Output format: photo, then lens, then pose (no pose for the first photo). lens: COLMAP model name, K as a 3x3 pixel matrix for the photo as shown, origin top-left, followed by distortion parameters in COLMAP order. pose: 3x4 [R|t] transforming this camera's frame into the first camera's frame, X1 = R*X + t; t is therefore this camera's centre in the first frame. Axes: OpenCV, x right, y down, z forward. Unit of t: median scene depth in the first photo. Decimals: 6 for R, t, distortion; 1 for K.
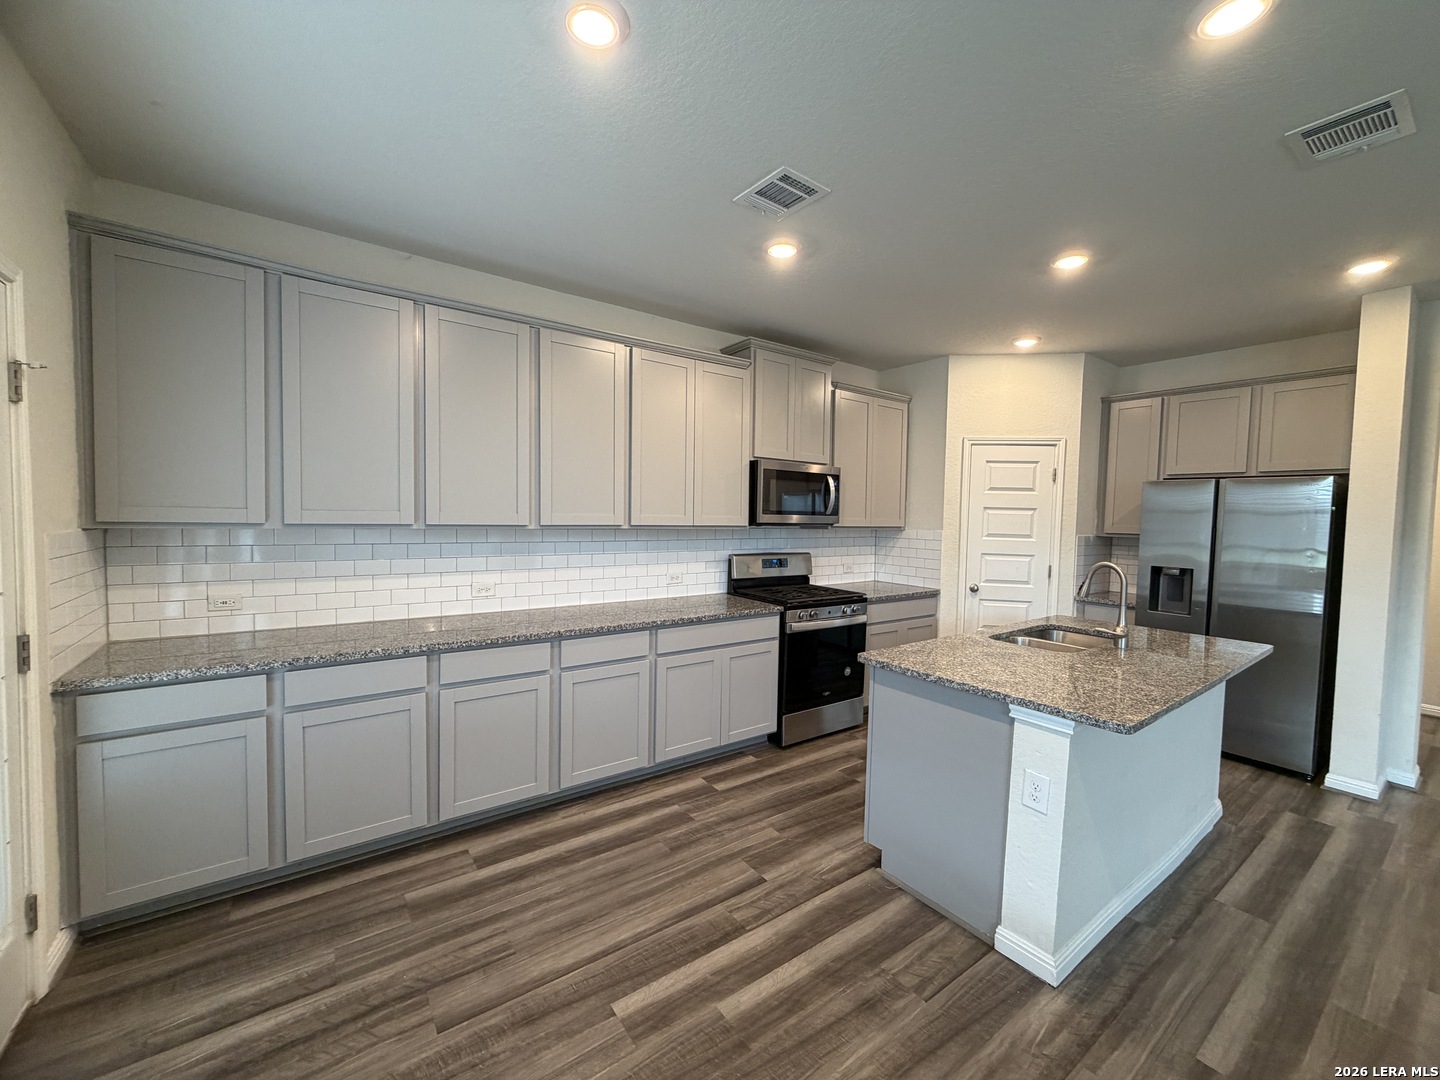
lens RADIAL K [[573.7, 0, 718.9], [0, 573.7, 542.4], [0, 0, 1]] dist [0.012632, -0.000947]
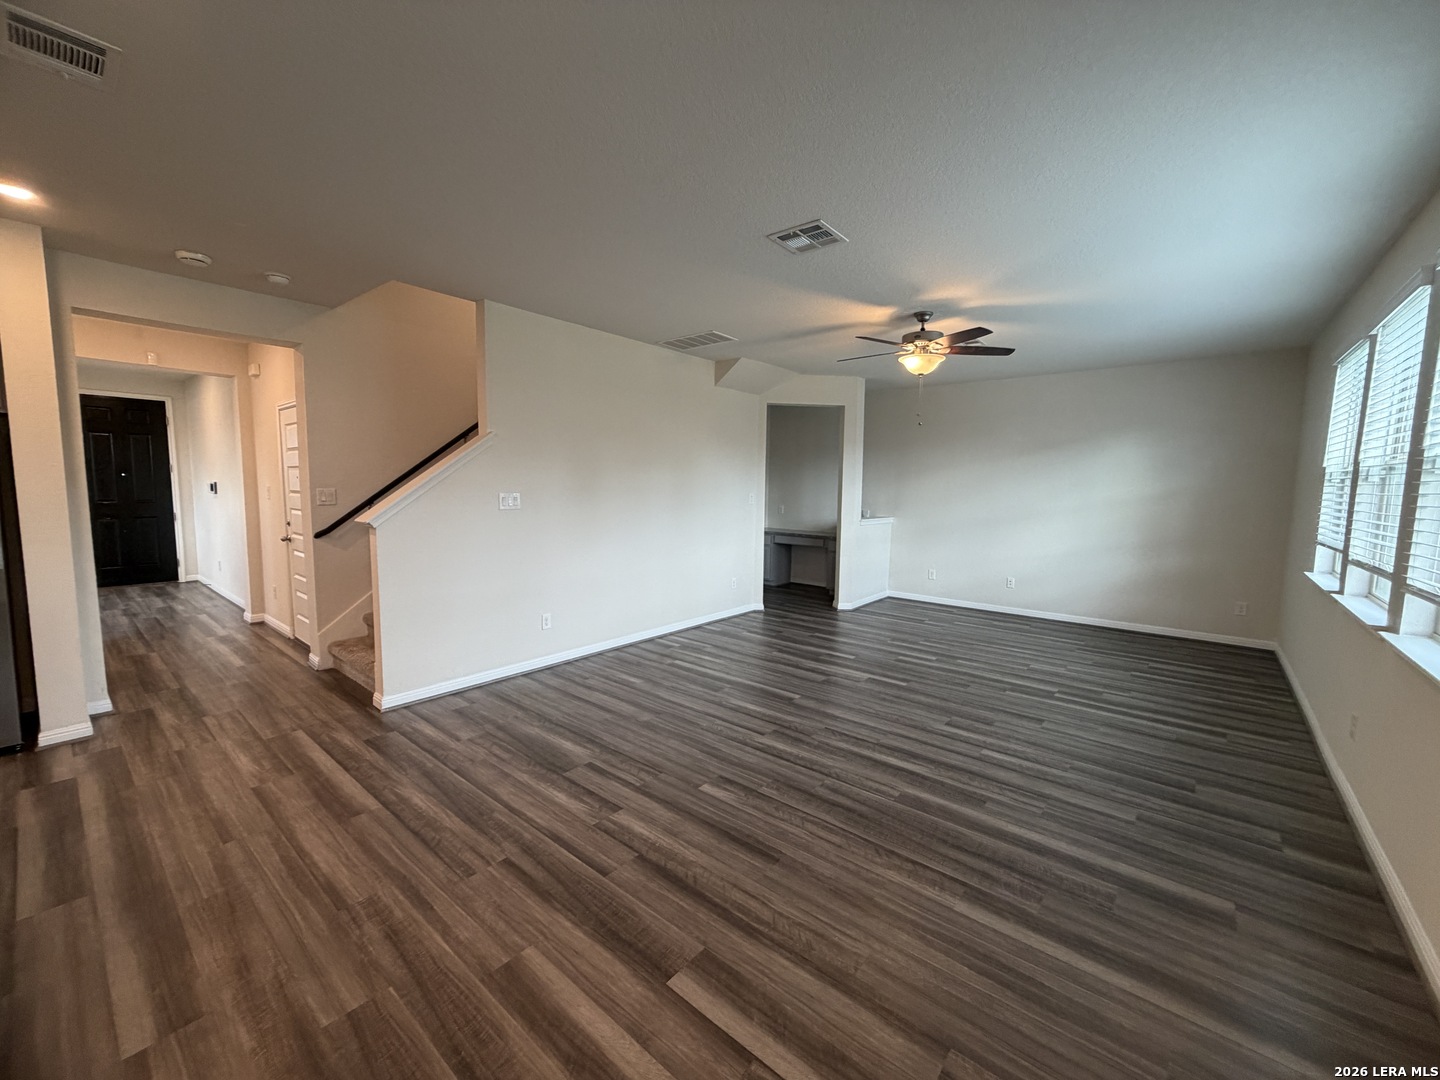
lens RADIAL K [[573.7, 0, 718.9], [0, 573.7, 536.5], [0, 0, 1]] dist [0.012632, -0.000947]
pose [[-0.245874, -0.116032, 0.962332, -0.109061], [0.029555, 0.991450, 0.127095, -0.009005], [-0.968851, 0.059691, -0.240343, 0.150255]]
